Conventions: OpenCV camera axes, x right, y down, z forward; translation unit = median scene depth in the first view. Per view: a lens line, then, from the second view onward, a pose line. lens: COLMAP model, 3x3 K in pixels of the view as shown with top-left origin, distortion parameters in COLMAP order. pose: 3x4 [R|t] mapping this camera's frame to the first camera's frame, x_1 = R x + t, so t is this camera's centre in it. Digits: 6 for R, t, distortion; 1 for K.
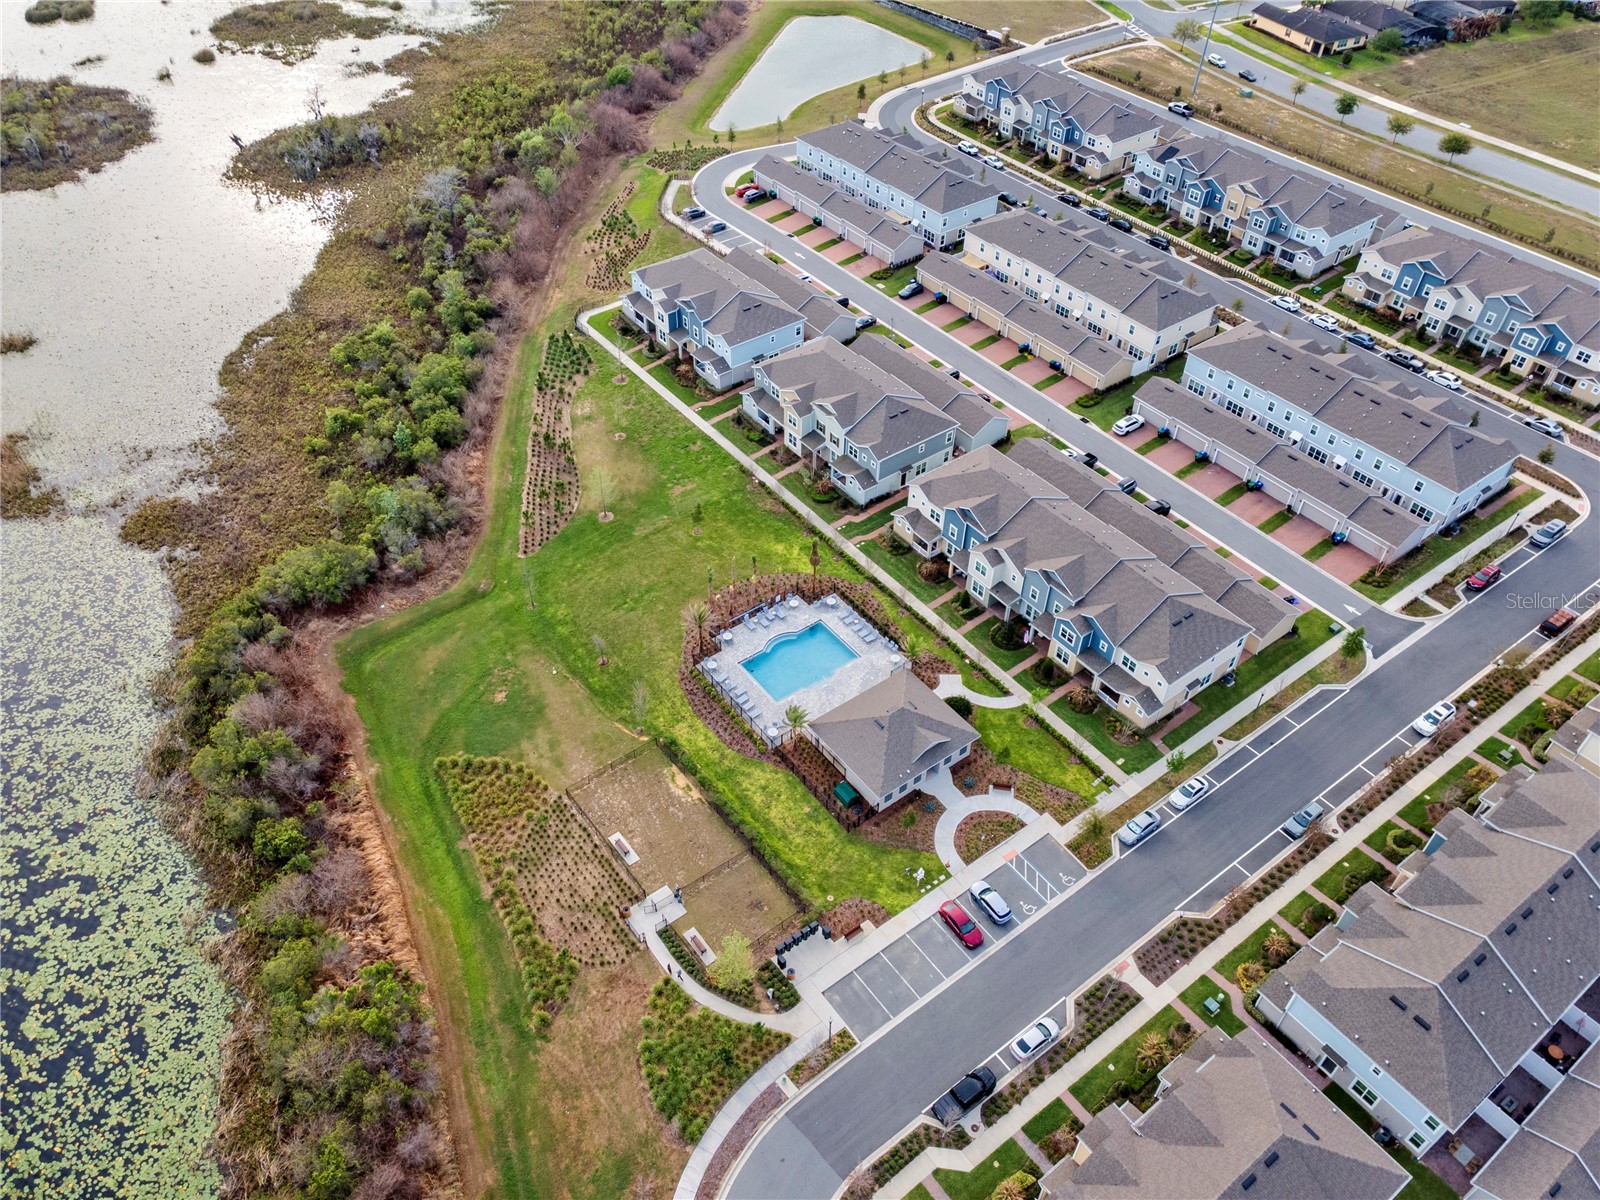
lens RADIAL K [[1191.0, 0, 800.0], [0, 1191.0, 600.0], [0, 0, 1]] dist [0.014203, 0.048572]
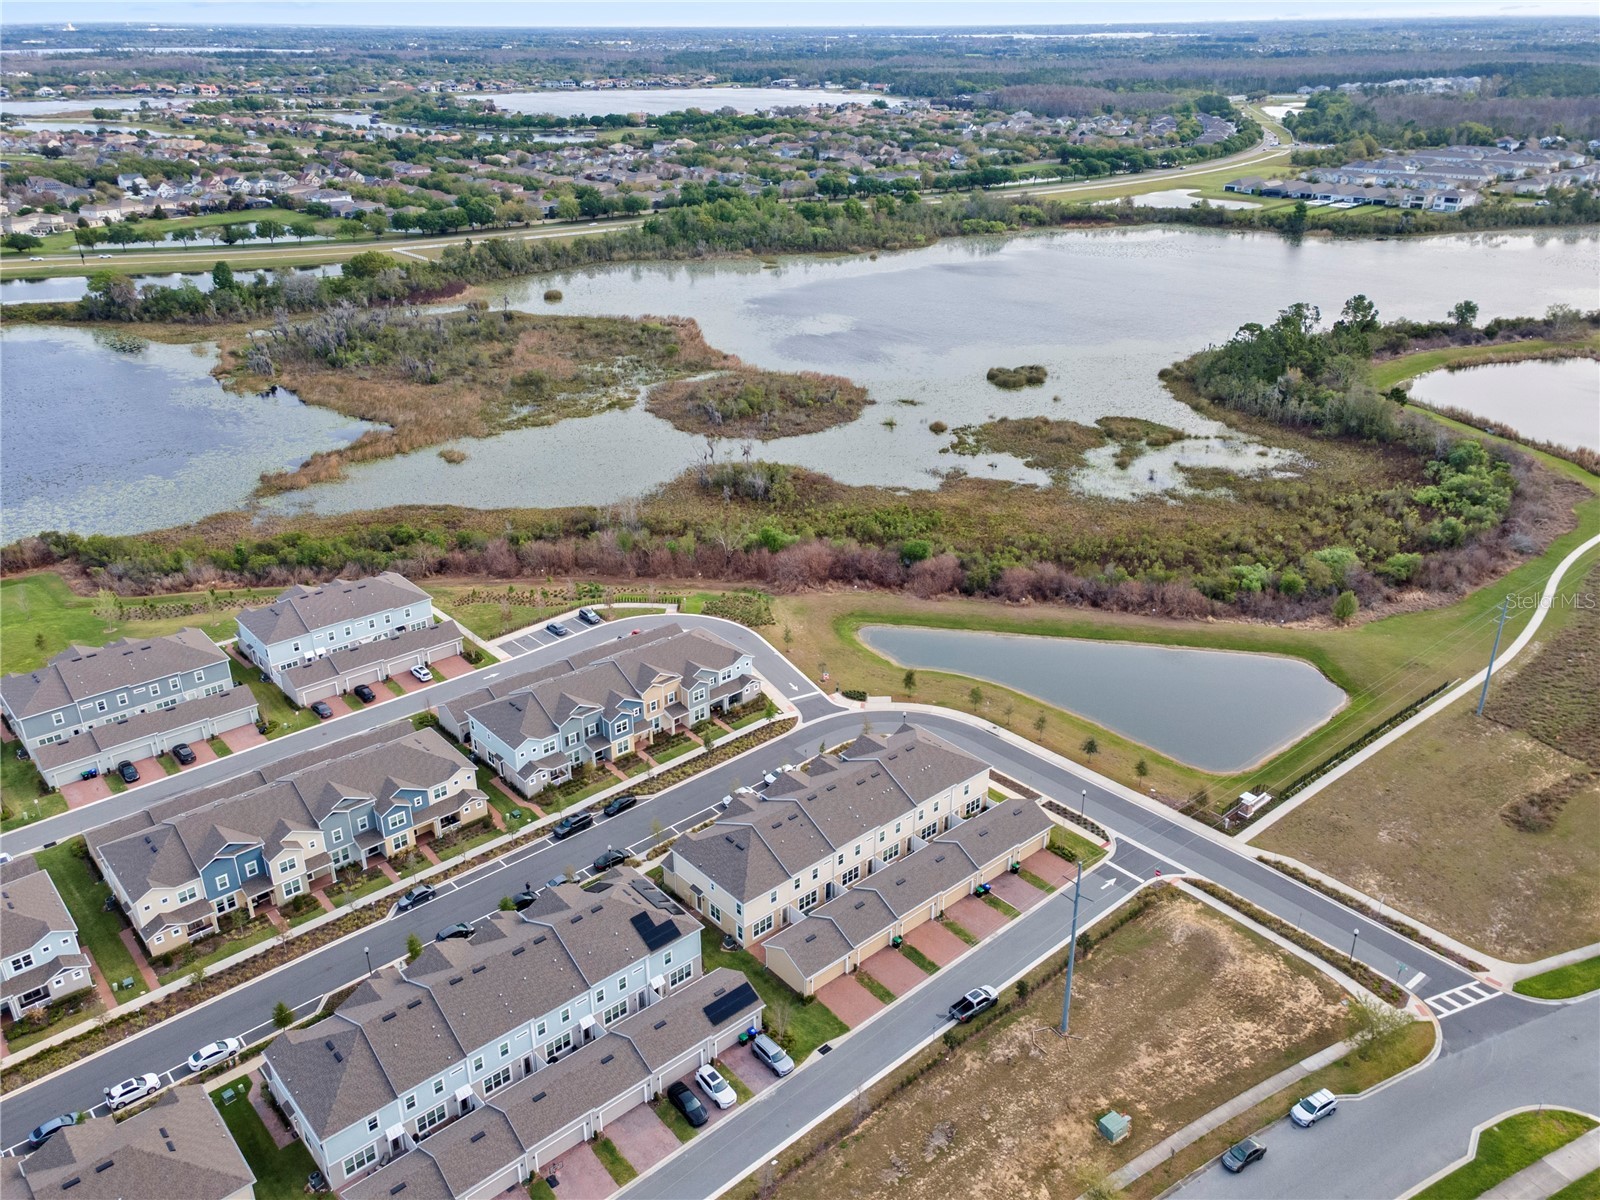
lens RADIAL K [[1213.6, 0, 763.8], [0, 1213.6, 598.5], [0, 0, 1]] dist [0.012944, 0.060008]
pose [[0.064754, 0.417168, -0.906519, 1.089679], [-0.673667, 0.688457, 0.268698, -0.933424], [0.736192, 0.593293, 0.325613, 1.033070]]
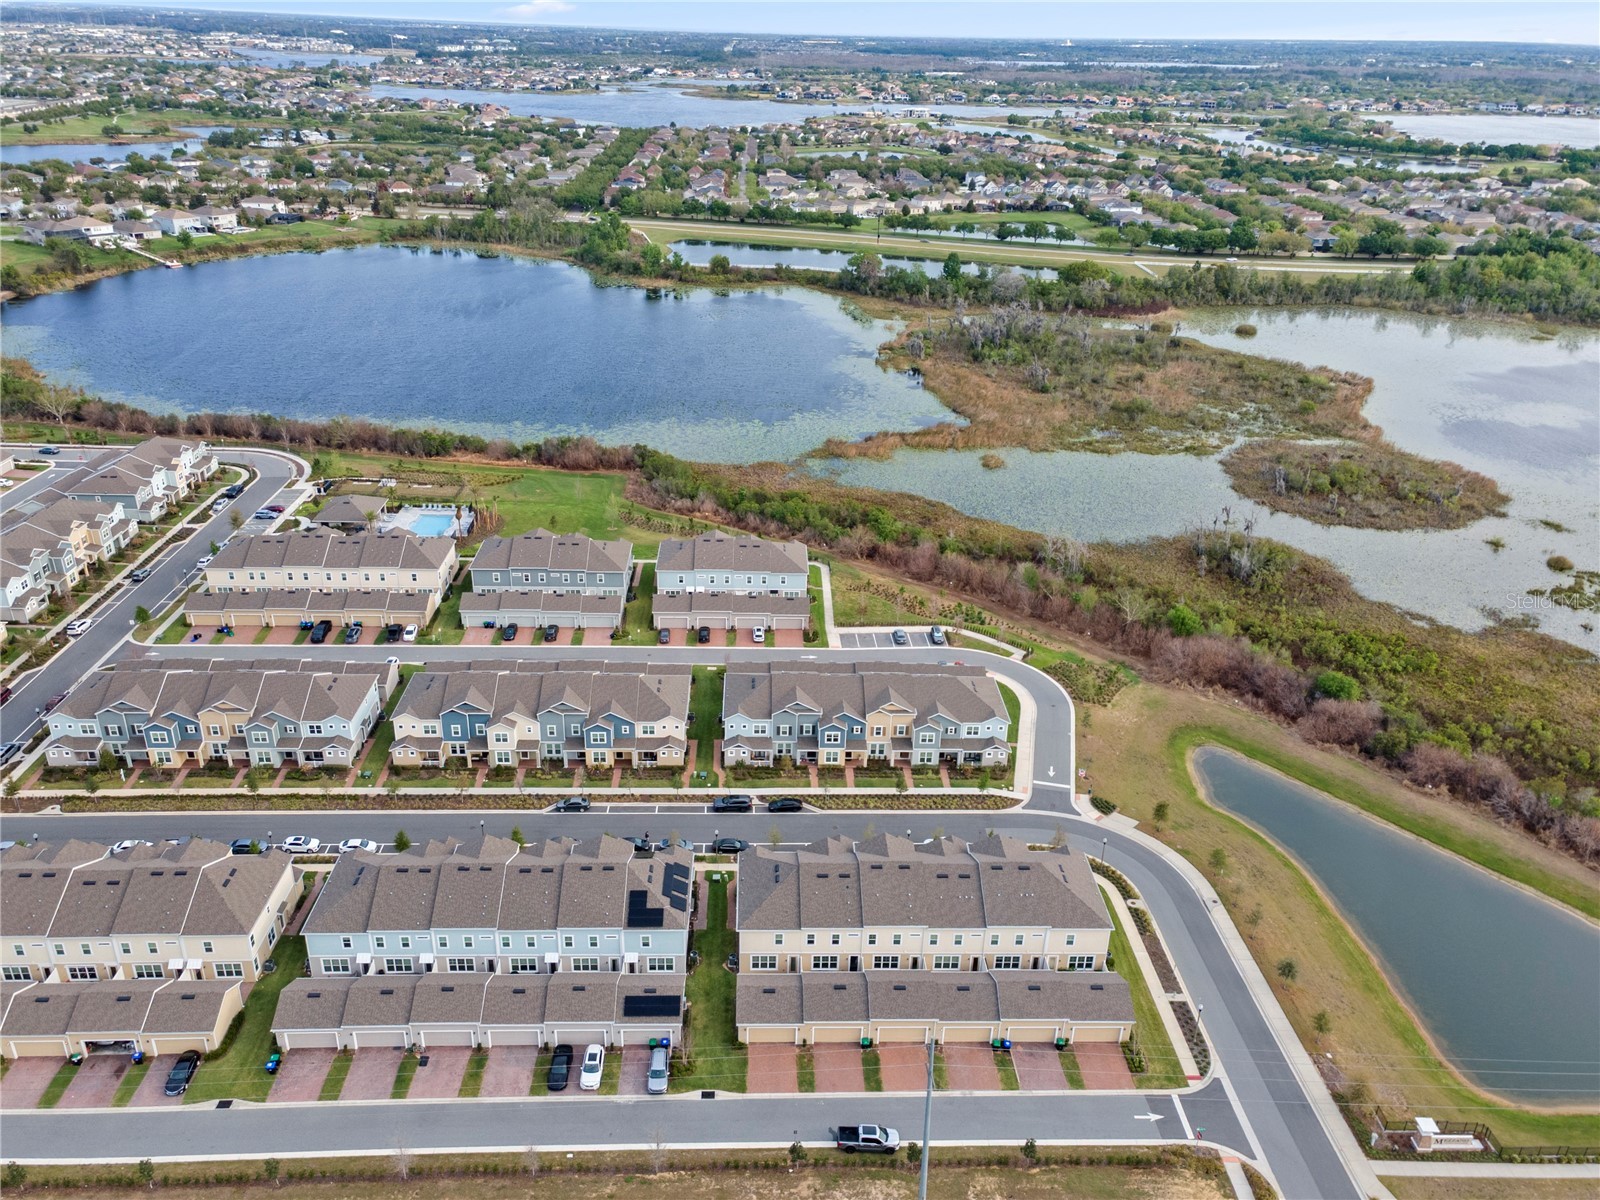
lens RADIAL K [[1191.0, 0, 800.0], [0, 1191.0, 600.0], [0, 0, 1]] dist [0.014203, 0.048572]
pose [[-0.571403, 0.332864, -0.750133, 0.935742], [-0.578171, 0.485417, 0.655812, -1.224147], [0.582424, 0.808438, -0.084916, 1.328226]]
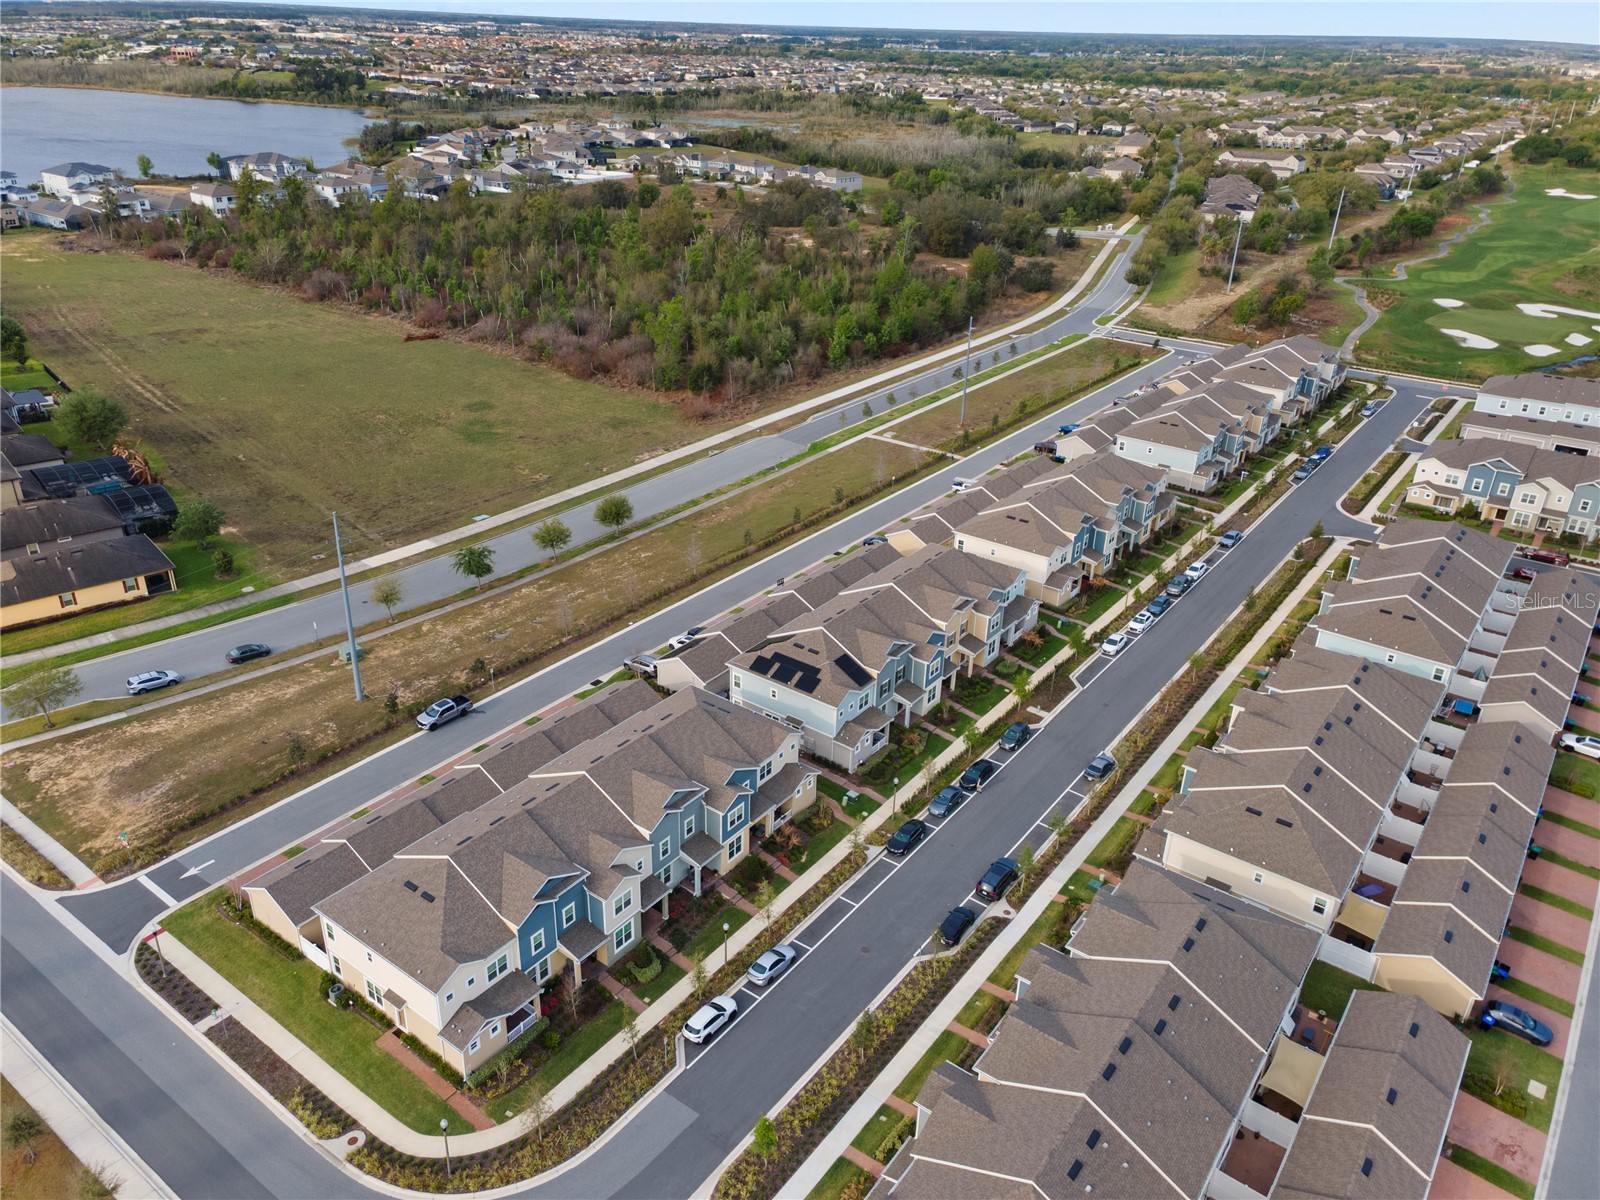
lens RADIAL K [[1191.0, 0, 800.0], [0, 1191.0, 600.0], [0, 0, 1]] dist [0.014203, 0.048572]
pose [[-0.290320, -0.431769, 0.853984, -0.186428], [0.631595, 0.583969, 0.509968, -0.918068], [-0.718889, 0.687427, 0.103166, 1.260068]]
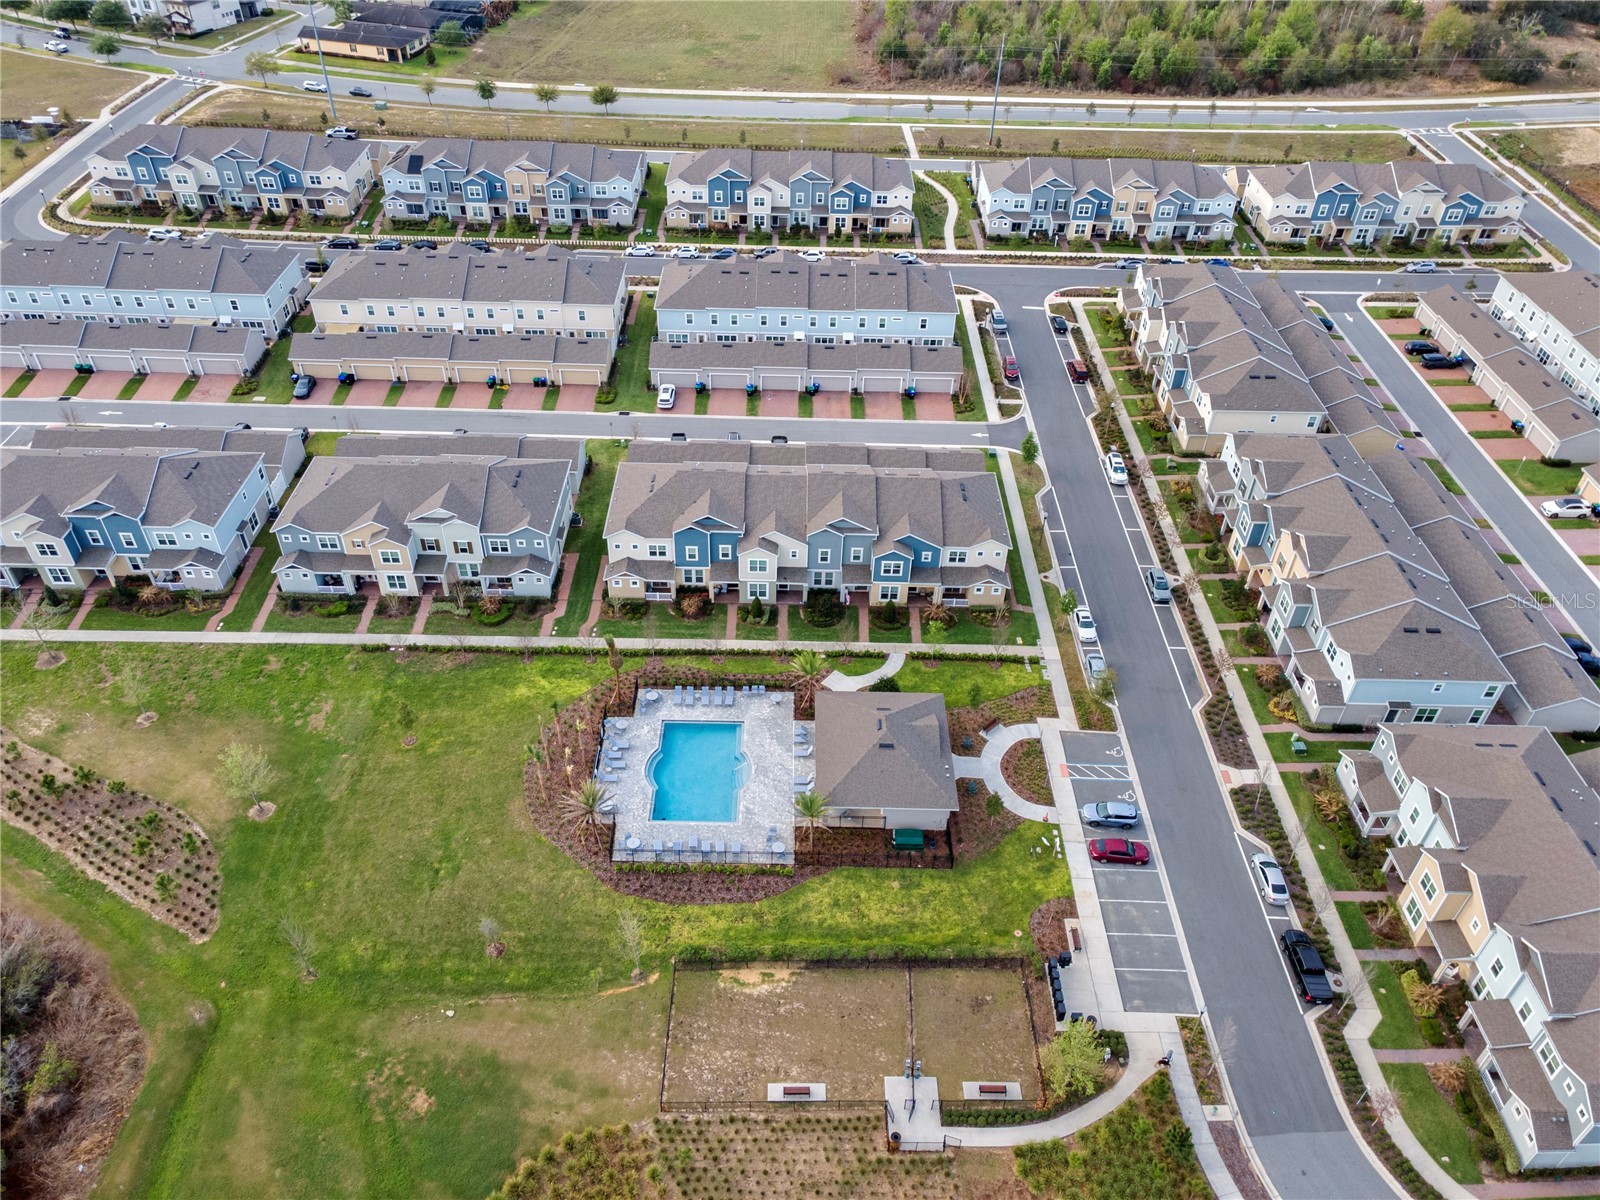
lens RADIAL K [[1174.4, 0, 800.0], [0, 1174.4, 600.0], [0, 0, 1]] dist [0.010097, 0.066504]
pose [[0.597031, -0.502055, 0.625696, -0.318169], [0.536050, 0.829938, 0.154445, -0.102515], [-0.596829, 0.243195, 0.764625, 0.285773]]
